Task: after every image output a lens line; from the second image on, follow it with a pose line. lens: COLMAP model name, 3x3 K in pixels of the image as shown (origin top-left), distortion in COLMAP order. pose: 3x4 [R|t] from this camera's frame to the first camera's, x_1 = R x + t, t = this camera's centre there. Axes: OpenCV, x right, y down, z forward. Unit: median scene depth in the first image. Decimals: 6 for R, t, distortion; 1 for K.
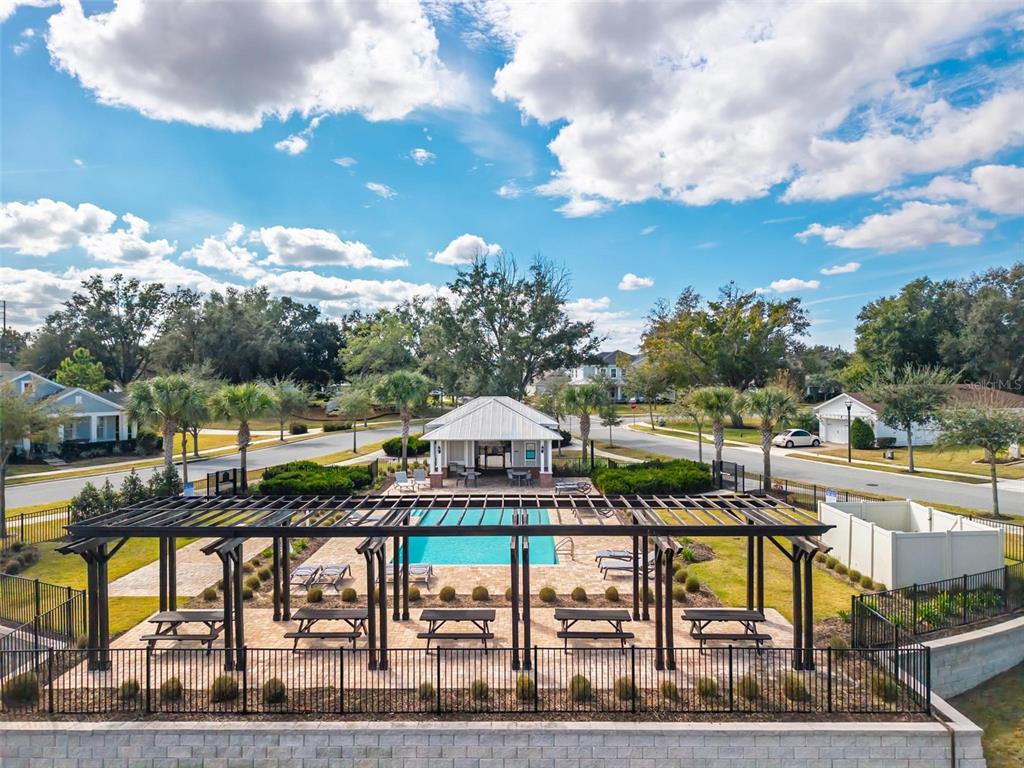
lens RADIAL K [[679.7, 0, 511.7], [0, 679.7, 389.2], [0, 0, 1]] dist [0.016160, -0.001468]
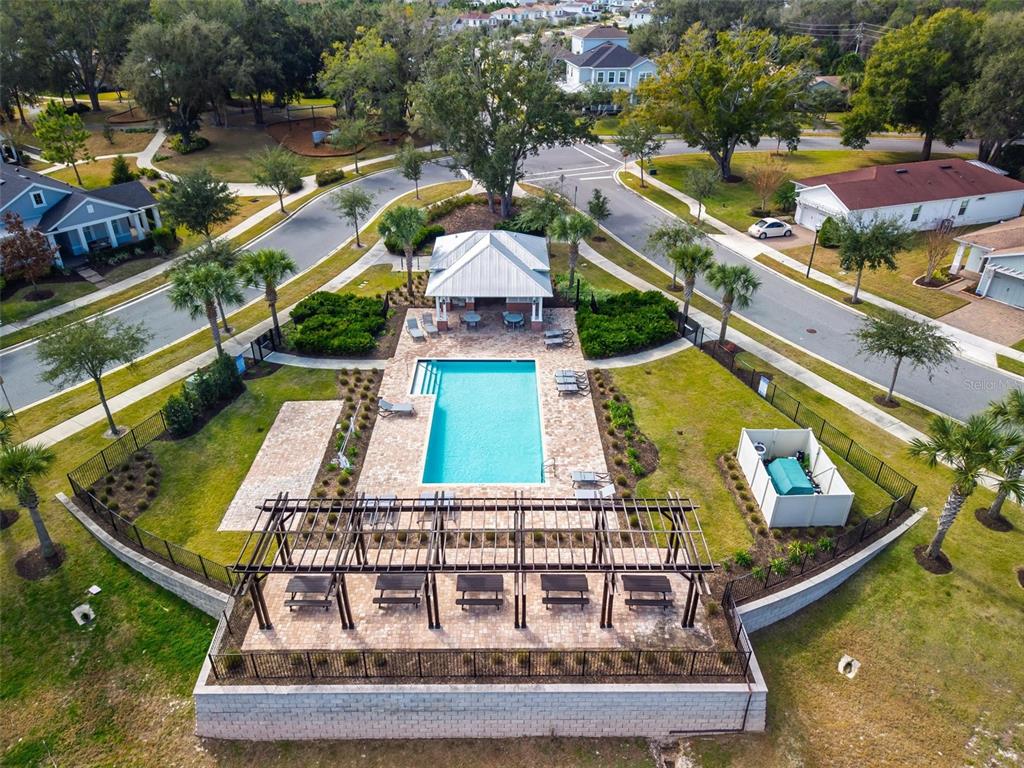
lens RADIAL K [[679.7, 0, 511.8], [0, 679.7, 378.6], [0, 0, 1]] dist [0.016160, -0.001468]
pose [[0.999850, -0.004773, 0.016622, -0.010703], [-0.004255, 0.863716, 0.503961, -0.329246], [-0.016762, -0.503956, 0.863566, -0.047265]]
